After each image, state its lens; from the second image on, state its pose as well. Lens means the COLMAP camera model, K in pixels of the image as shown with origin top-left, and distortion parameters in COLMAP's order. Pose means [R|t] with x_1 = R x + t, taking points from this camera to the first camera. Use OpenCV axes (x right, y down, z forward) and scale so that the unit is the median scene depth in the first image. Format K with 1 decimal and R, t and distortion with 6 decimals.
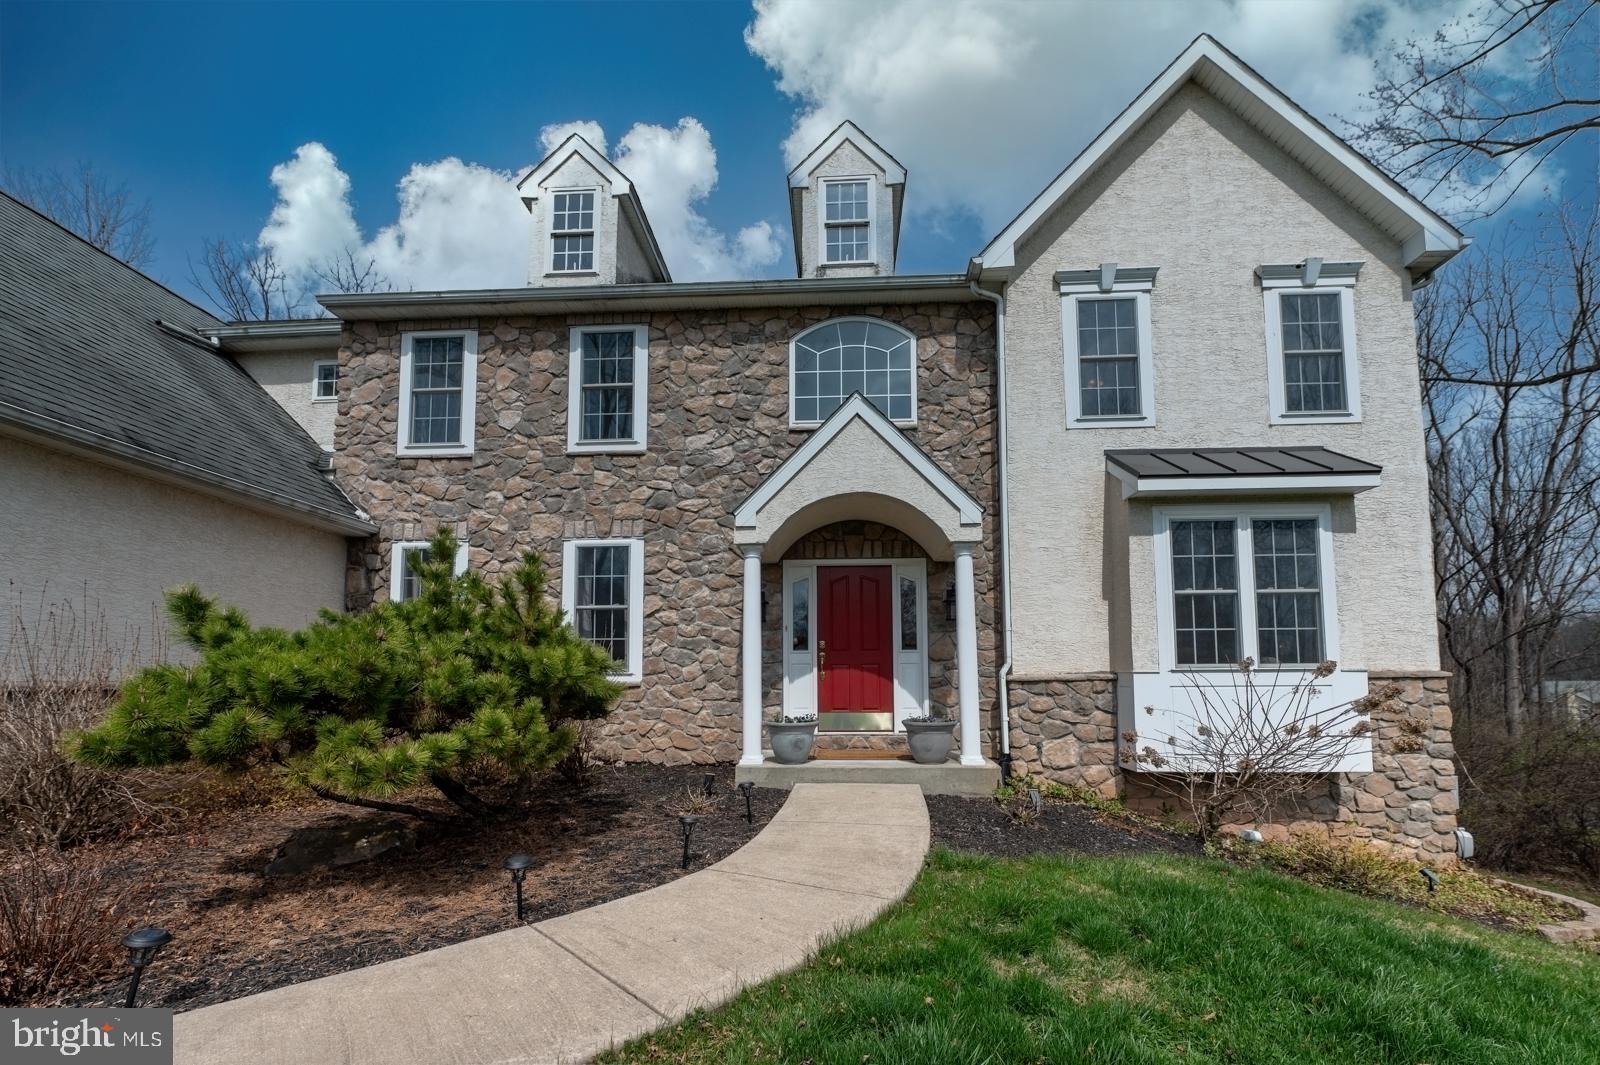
lens RADIAL K [[640.5, 0, 852.7], [0, 640.5, 637.2], [0, 0, 1]] dist [-0.006888, -0.000342]
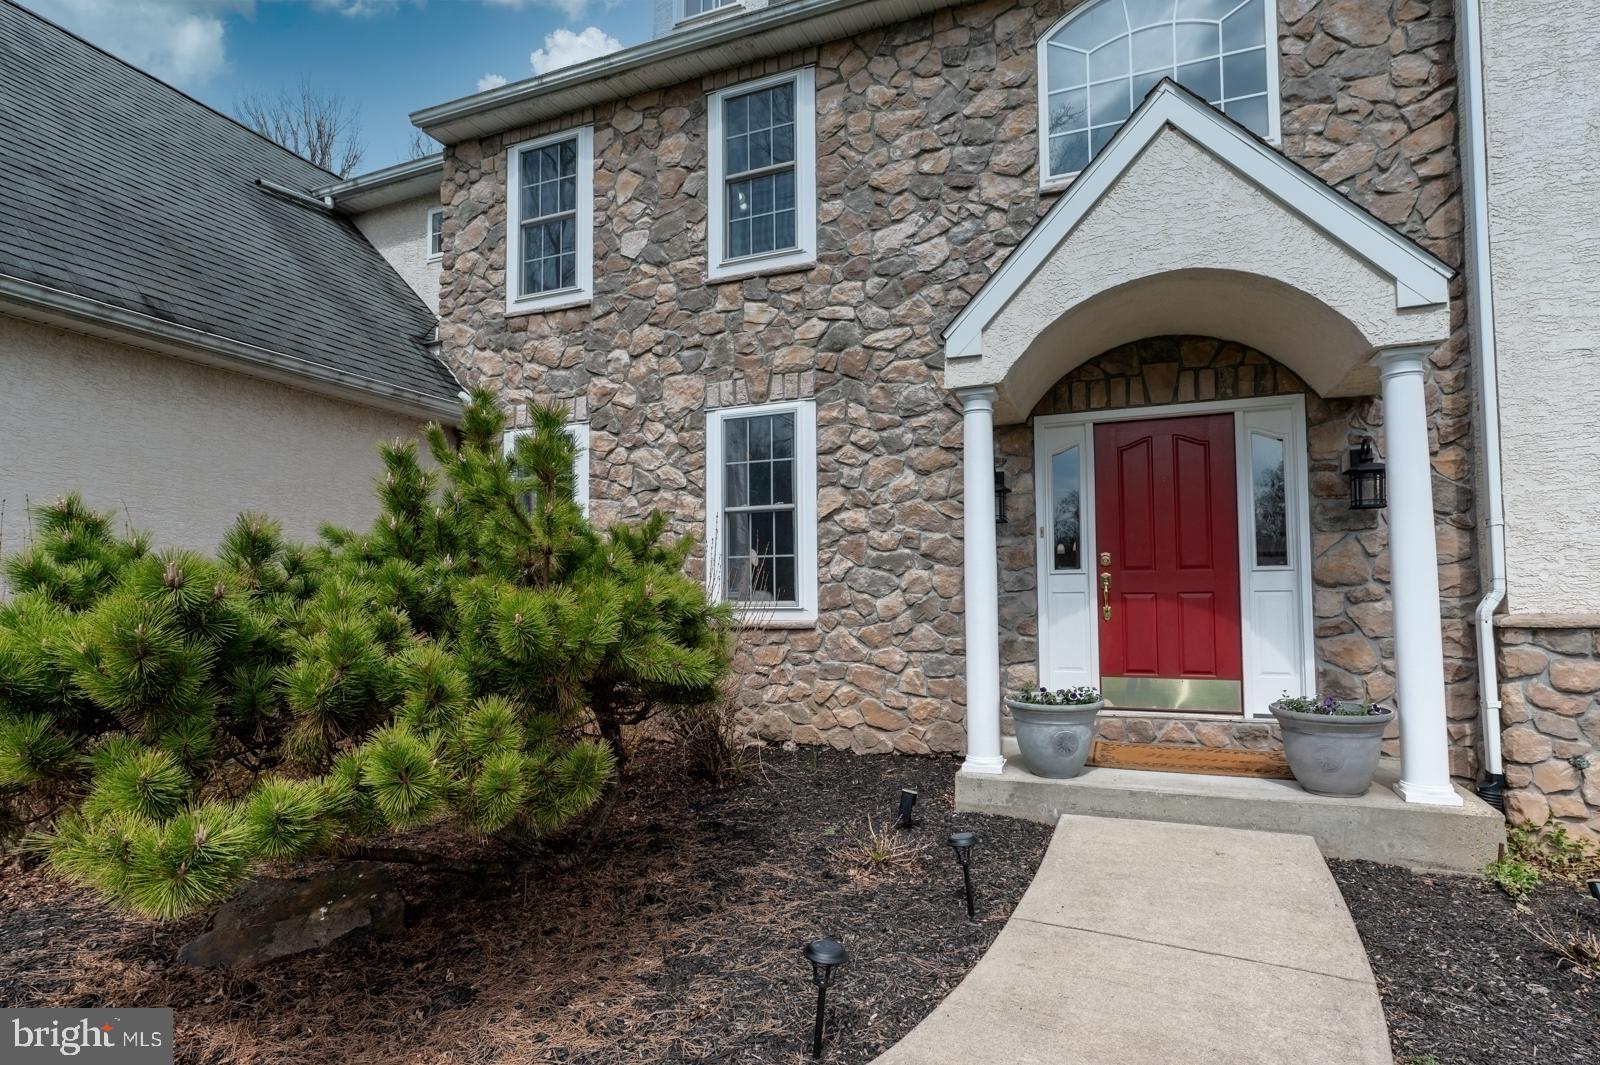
lens RADIAL K [[825.7, 0, 870.9], [0, 825.7, 564.1], [0, 0, 1]] dist [-0.007186, -0.002142]
pose [[0.949584, -0.016160, -0.313095, -0.015928], [0.024636, 0.999429, 0.023134, -0.006148], [0.312542, -0.029681, 0.949440, 0.230469]]
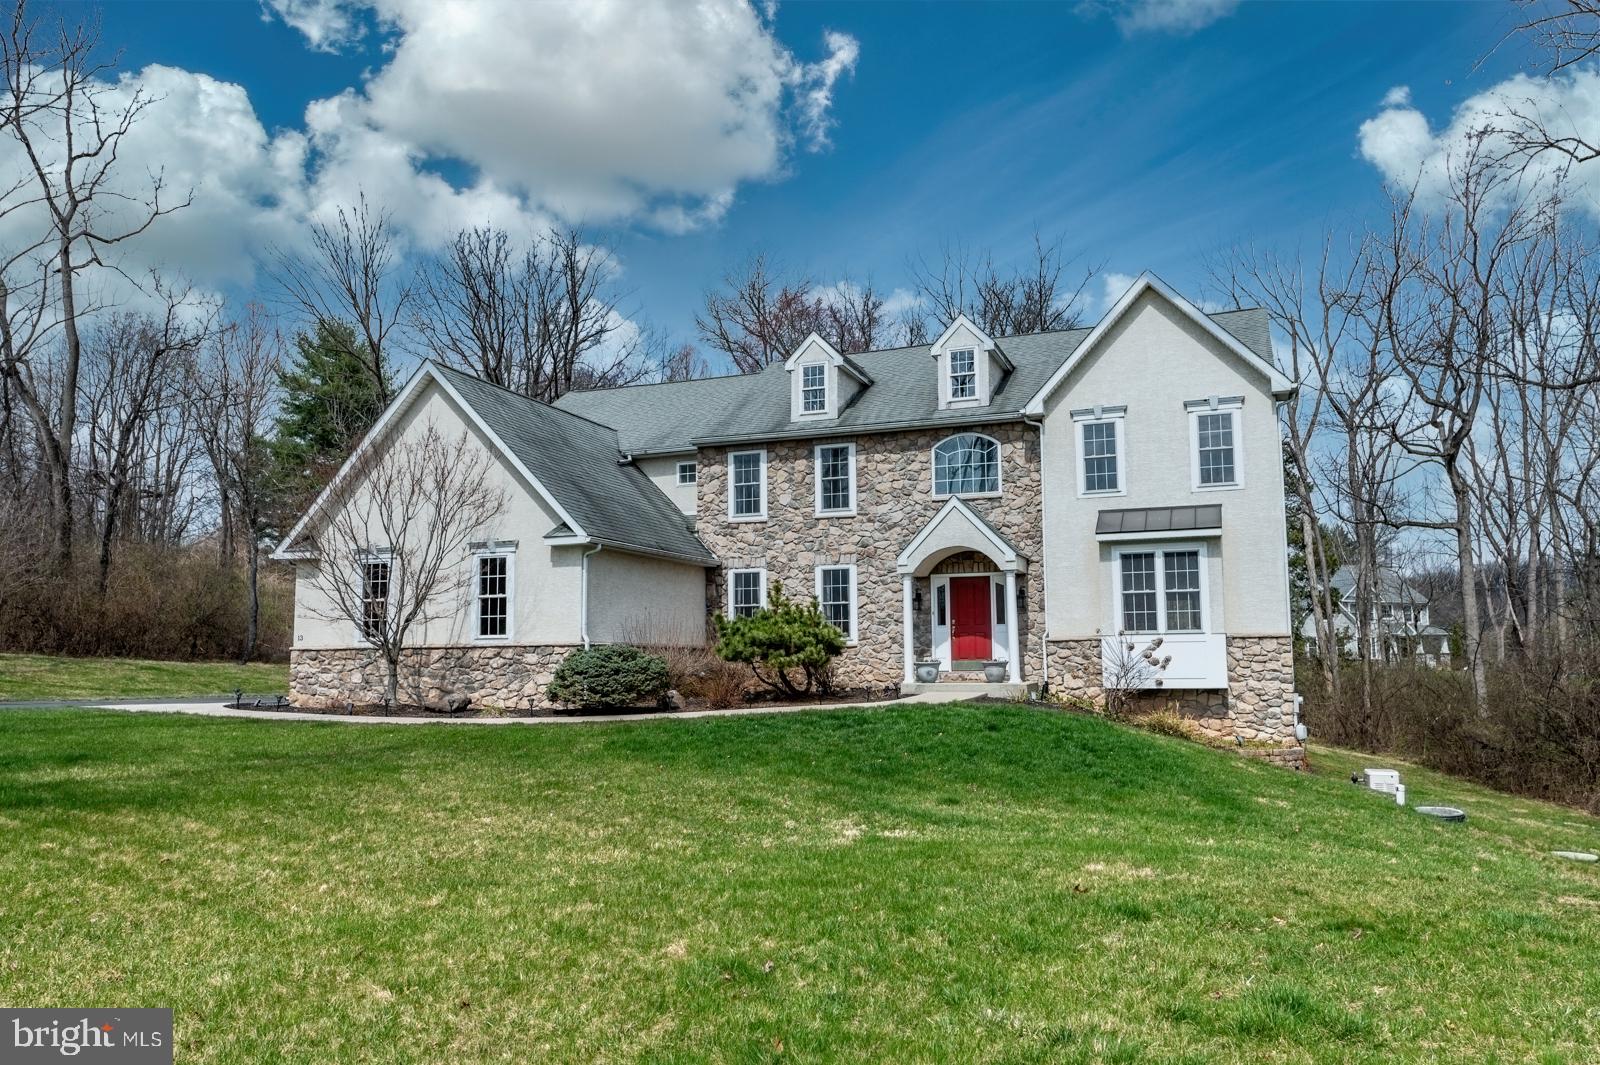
lens RADIAL K [[1119.1, 0, 806.0], [0, 1119.1, 533.3], [0, 0, 1]] dist [0.004189, -0.001011]
pose [[0.923876, -0.045881, -0.379931, 0.769202], [0.027861, 0.998216, -0.052798, -0.081898], [0.381676, 0.038193, 0.923507, -2.036889]]
